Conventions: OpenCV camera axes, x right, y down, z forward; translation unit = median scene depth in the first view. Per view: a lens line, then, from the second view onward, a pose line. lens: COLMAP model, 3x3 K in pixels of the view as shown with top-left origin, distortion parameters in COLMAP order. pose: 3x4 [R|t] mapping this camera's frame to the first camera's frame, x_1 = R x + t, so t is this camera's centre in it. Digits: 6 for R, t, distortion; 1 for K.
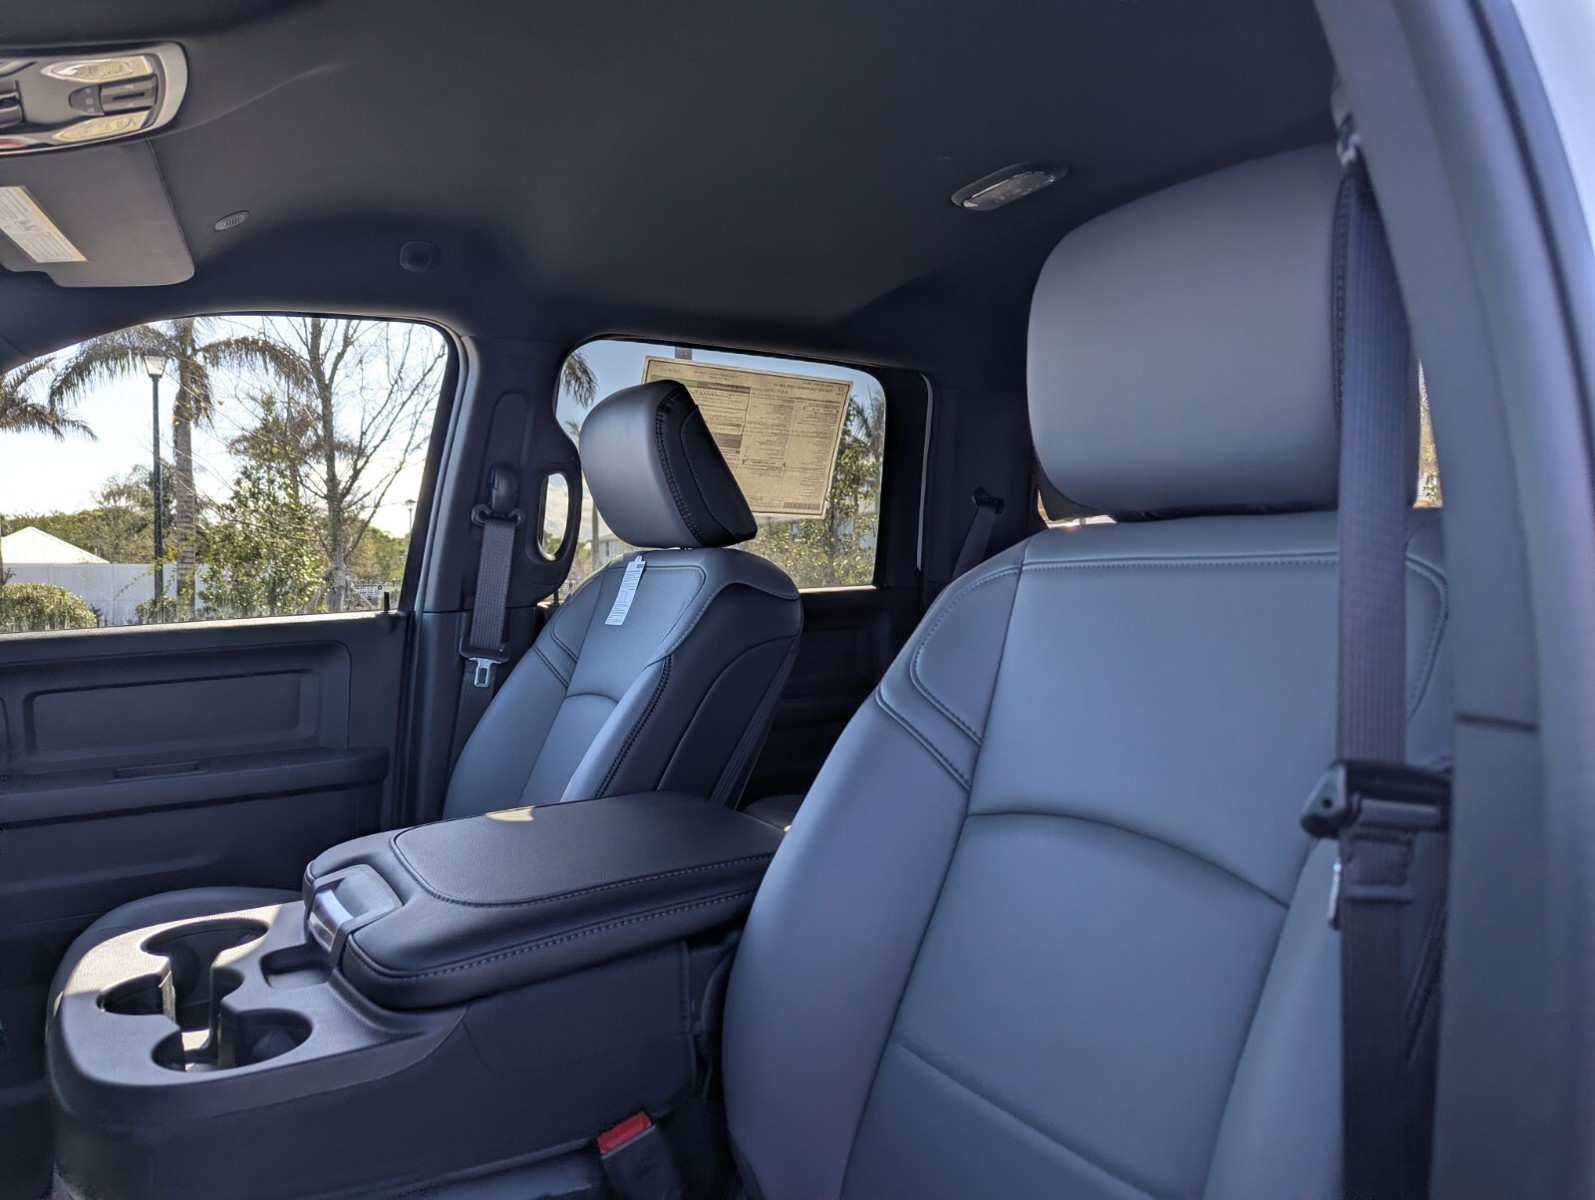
lens RADIAL K [[1097.4, 0, 797.5], [0, 1097.4, 600.0], [0, 0, 1]] dist [0.066440, -0.059131]
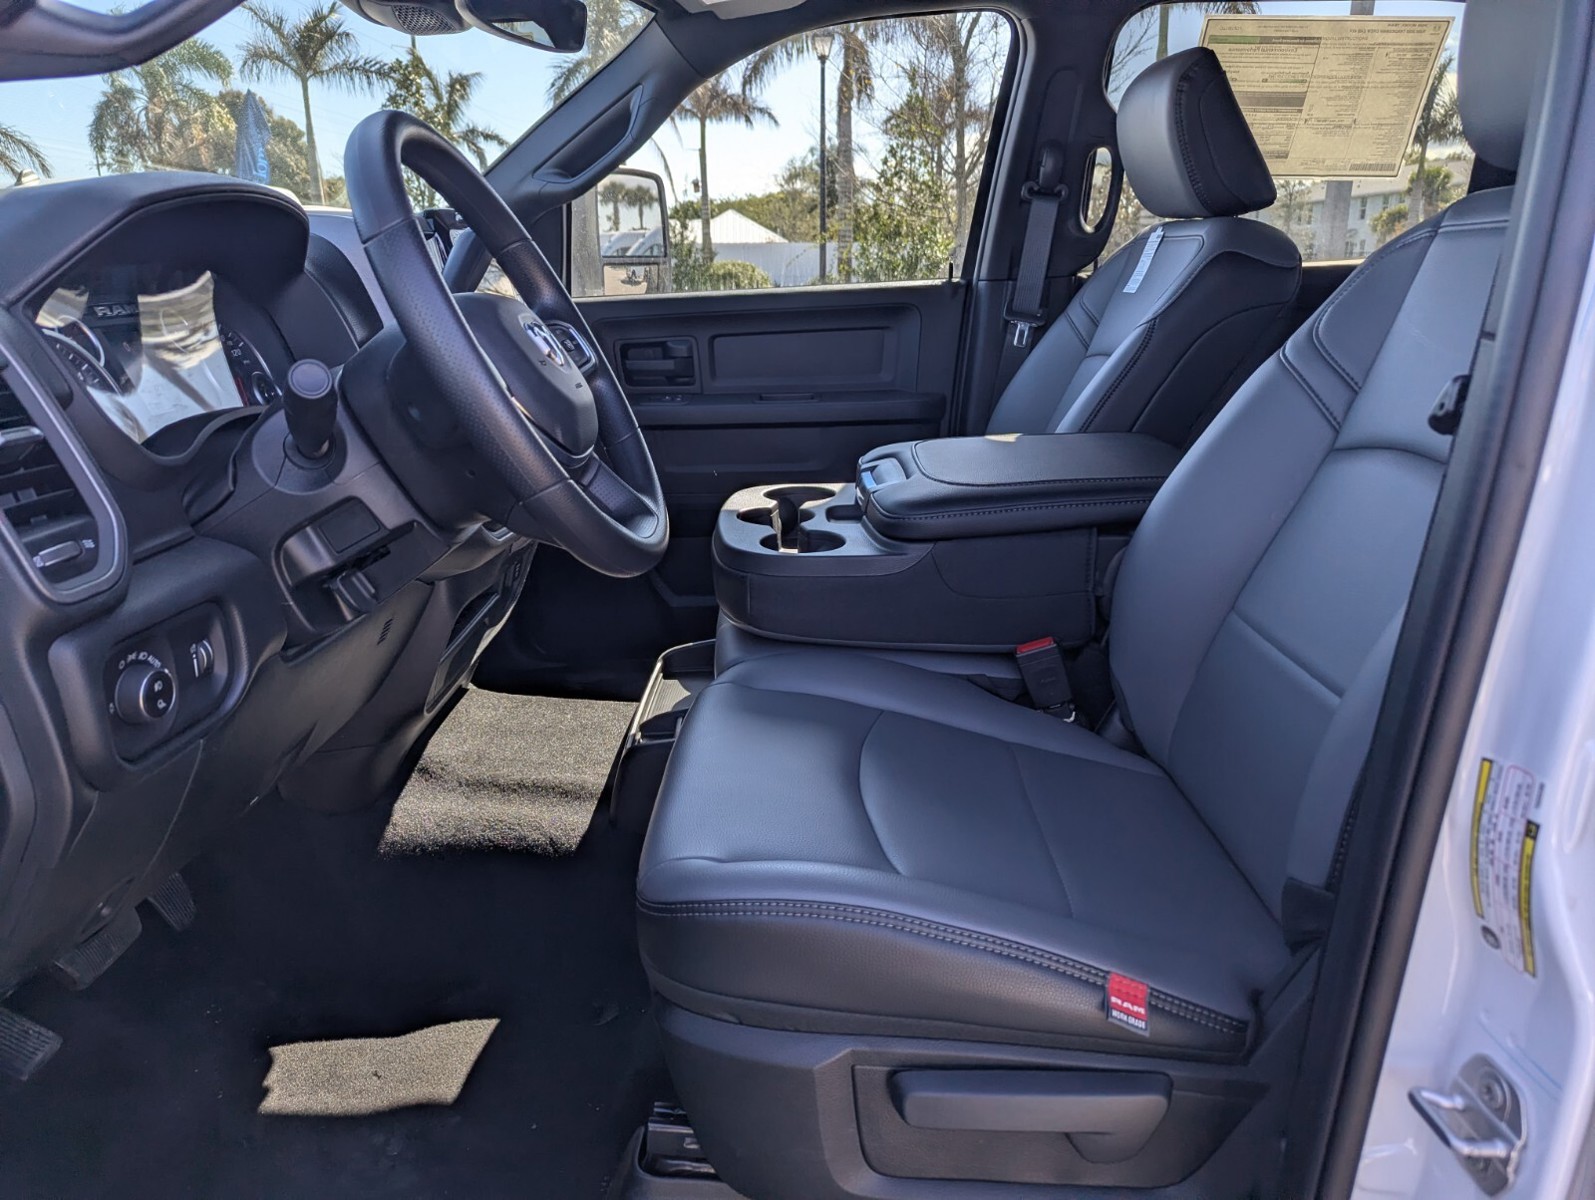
lens RADIAL K [[1097.4, 0, 797.5], [0, 1097.4, 600.0], [0, 0, 1]] dist [0.066440, -0.059131]
pose [[0.855104, 0.155715, -0.494521, 0.137336], [-0.012233, 0.959626, 0.281015, 0.009262], [0.518313, -0.234247, 0.822484, -0.161874]]
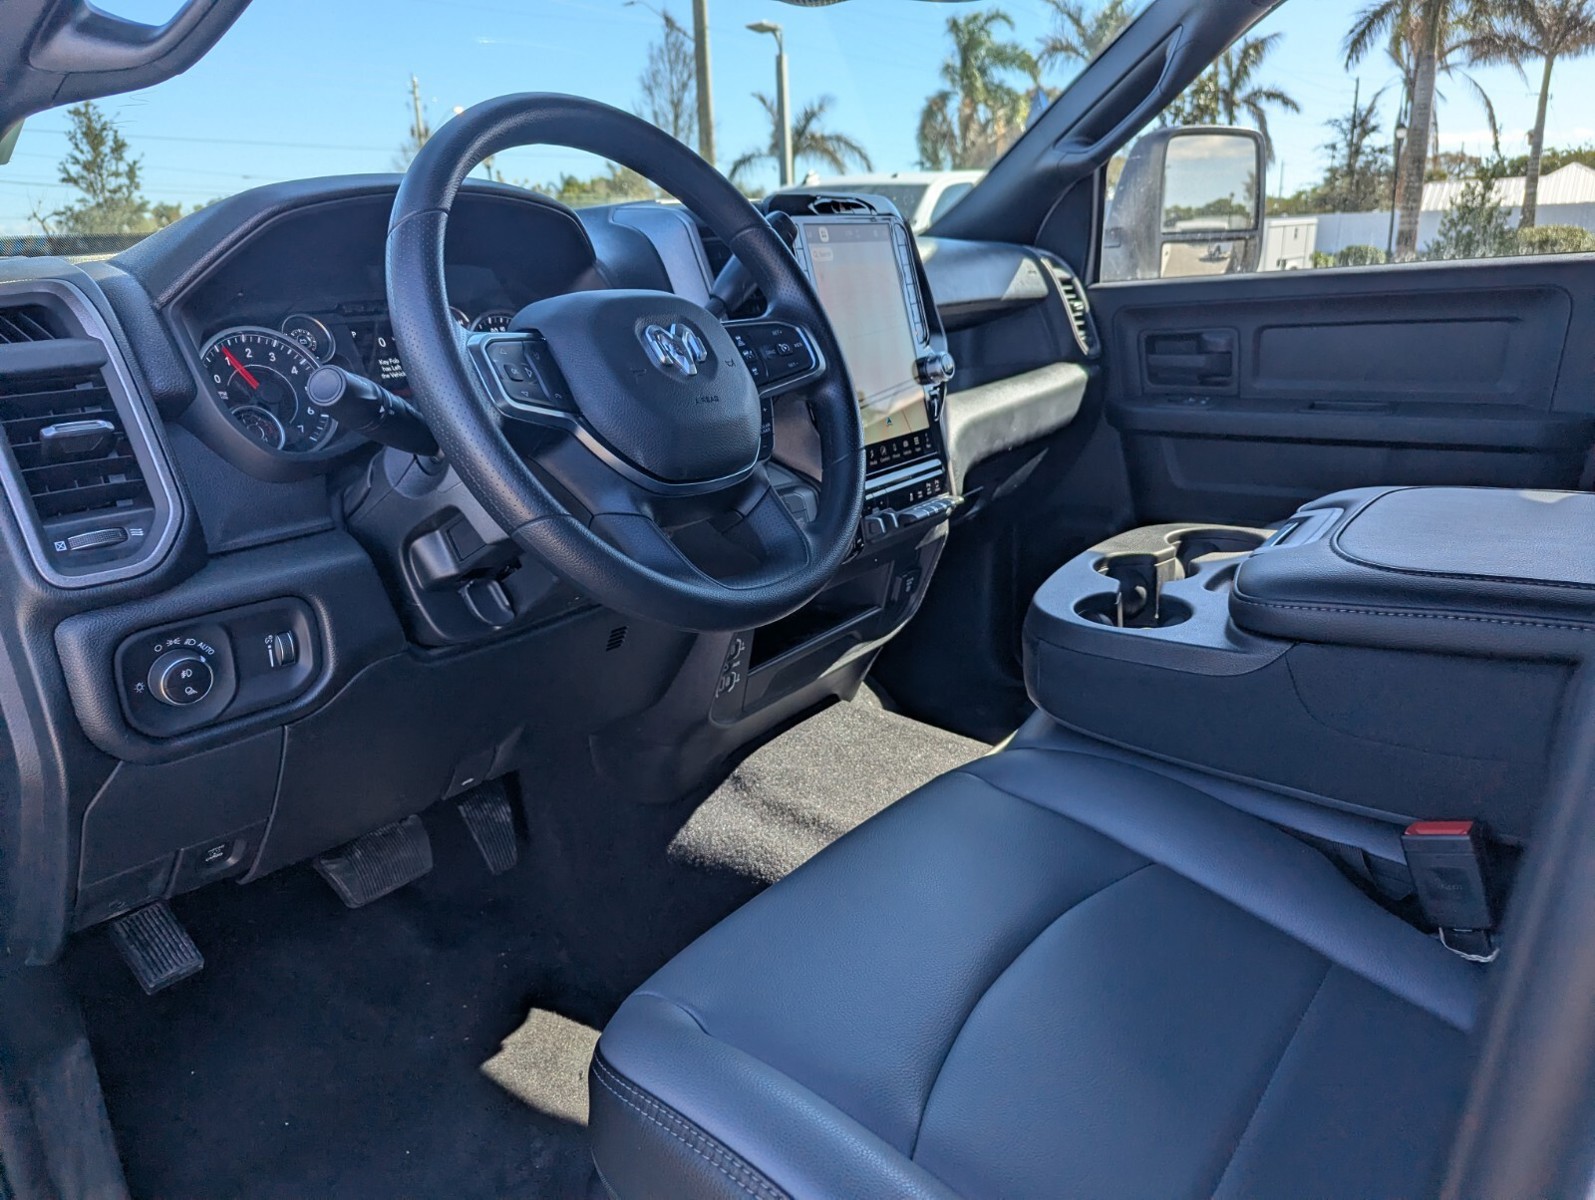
lens RADIAL K [[1114.8, 0, 828.1], [0, 1114.8, 596.2], [0, 0, 1]] dist [0.034763, -0.021407]
pose [[0.396828, 0.267012, -0.878198, 0.202456], [0.007745, 0.955746, 0.294090, 0.004789], [0.917860, -0.123504, 0.377199, 0.096034]]
